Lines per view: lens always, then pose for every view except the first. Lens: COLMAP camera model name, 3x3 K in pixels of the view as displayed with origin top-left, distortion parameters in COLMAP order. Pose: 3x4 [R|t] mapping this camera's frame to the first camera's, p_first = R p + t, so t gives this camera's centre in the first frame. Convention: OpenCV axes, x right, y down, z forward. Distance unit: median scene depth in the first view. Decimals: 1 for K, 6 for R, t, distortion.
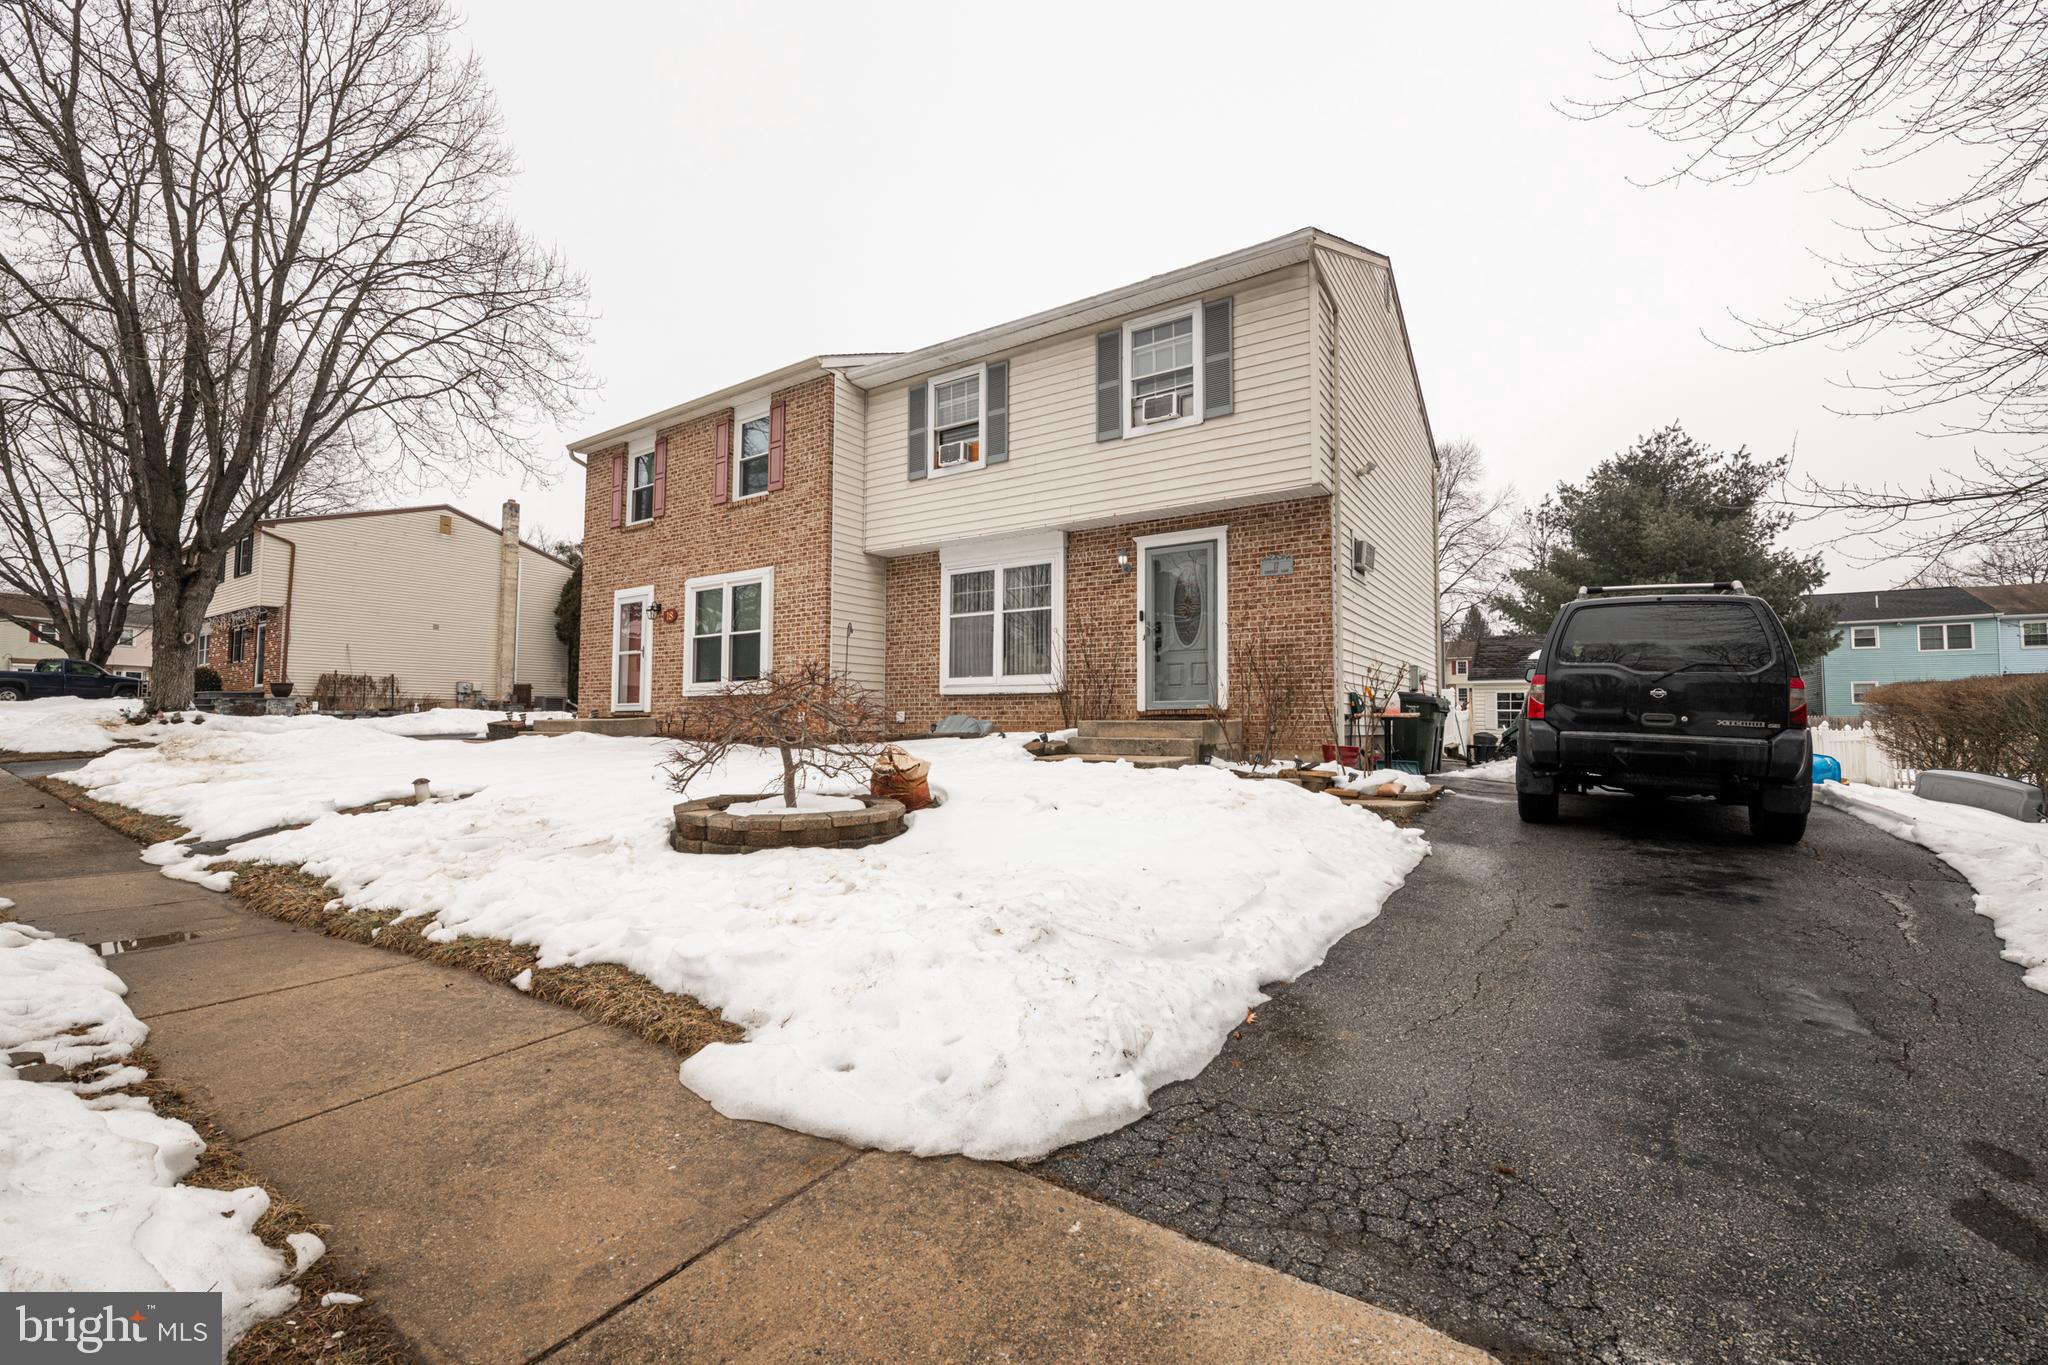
lens RADIAL K [[803.7, 0, 1028.9], [0, 803.7, 672.6], [0, 0, 1]] dist [-0.003895, -0.000103]
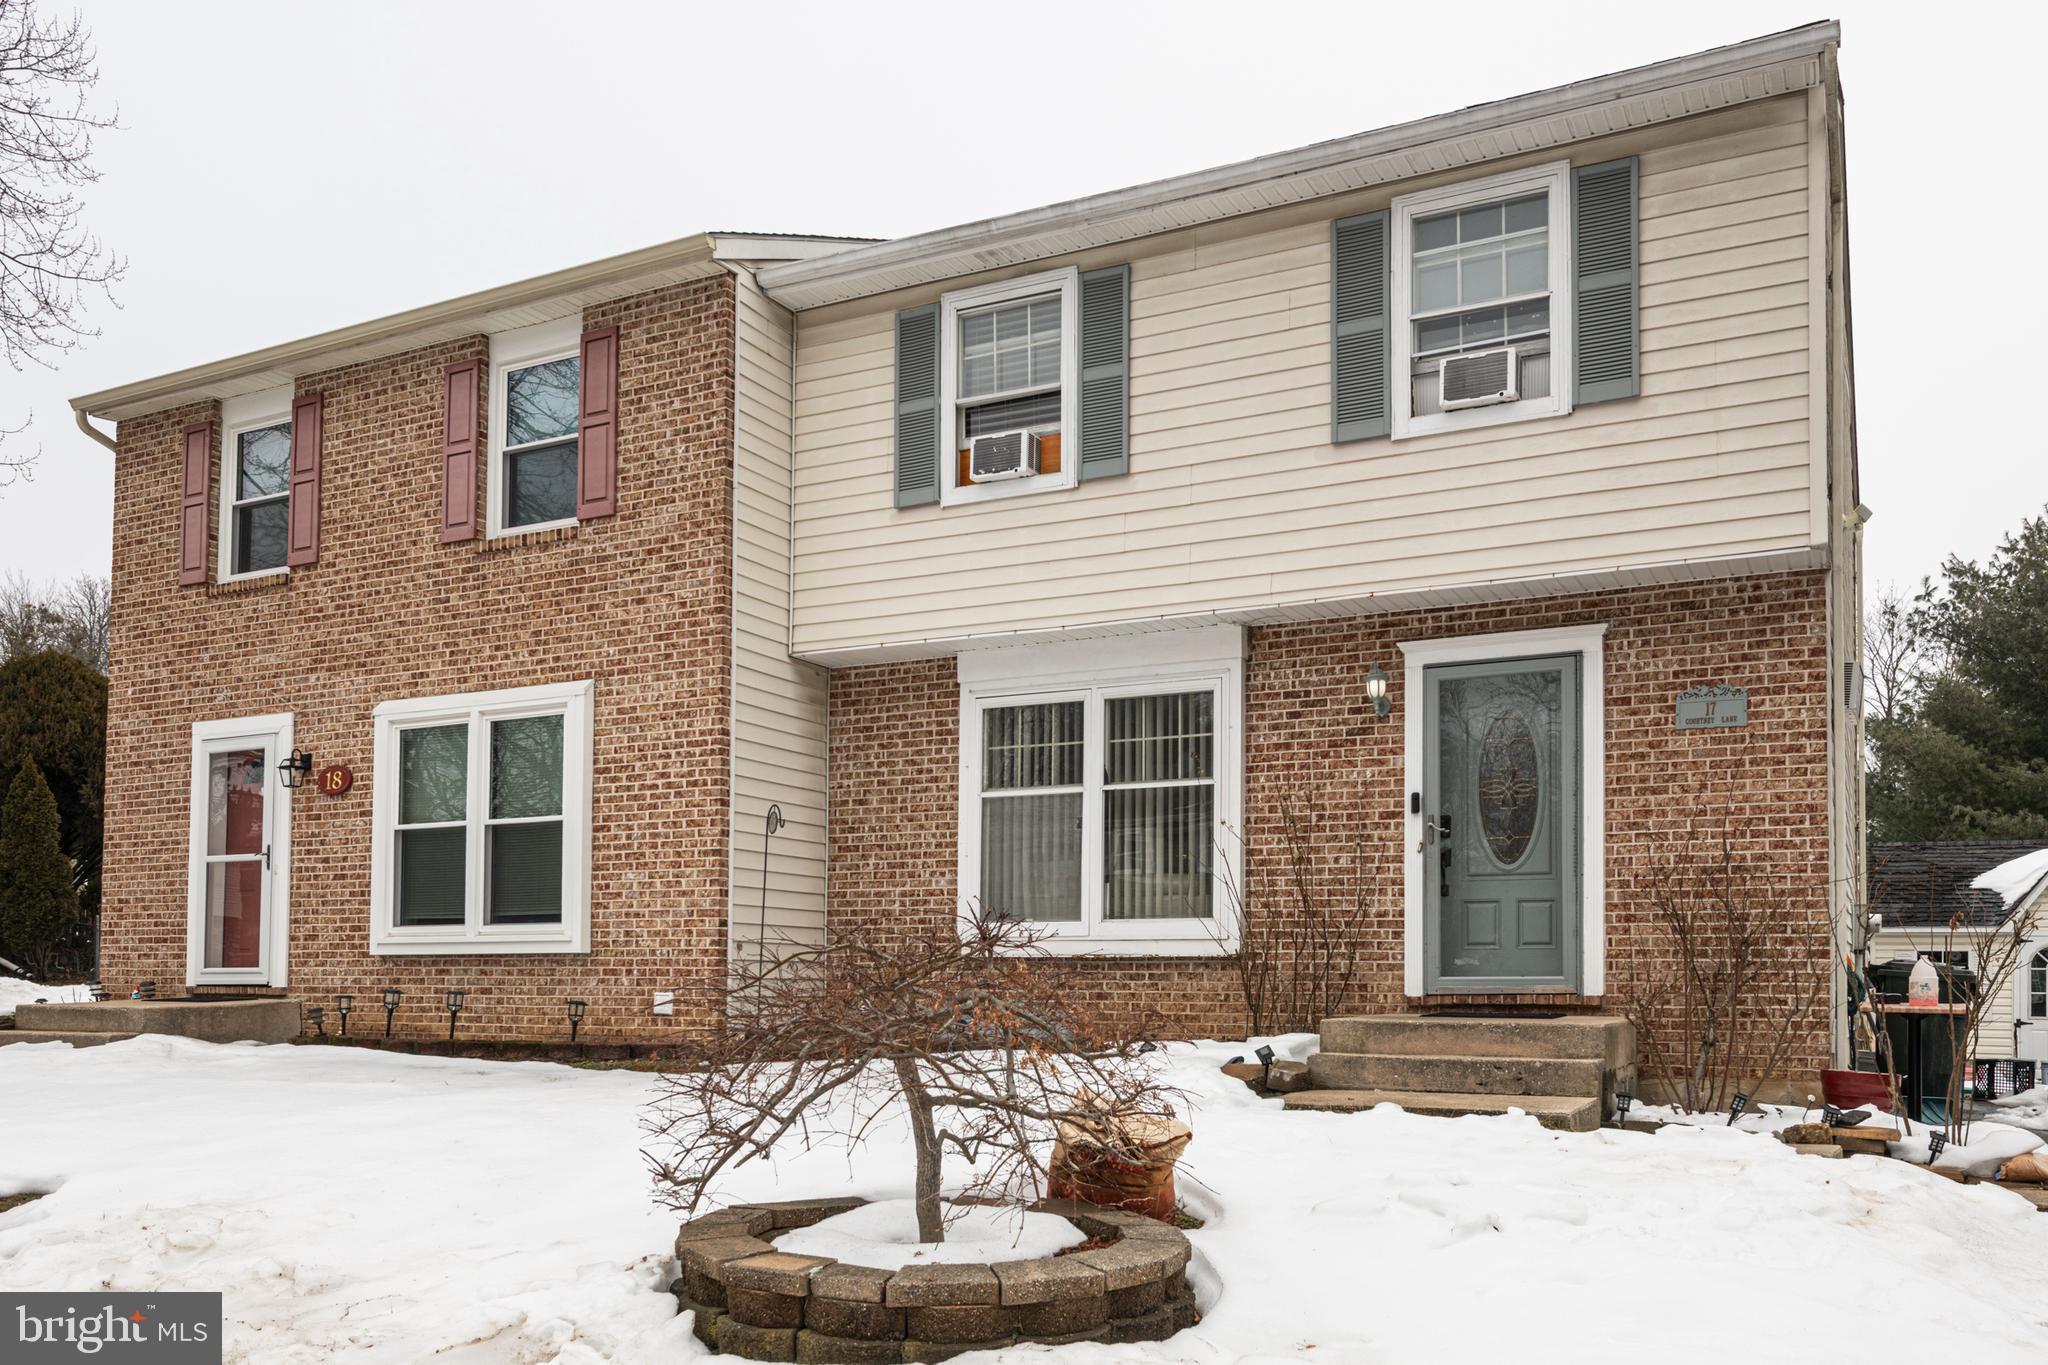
lens RADIAL K [[1534.2, 0, 1003.4], [0, 1534.2, 909.1], [0, 0, 1]] dist [0.003594, 0.007378]
pose [[0.993039, 0.008273, 0.117491, -0.194142], [-0.009823, 0.999872, 0.012615, -0.013372], [-0.117372, -0.013682, 0.992994, 0.085607]]
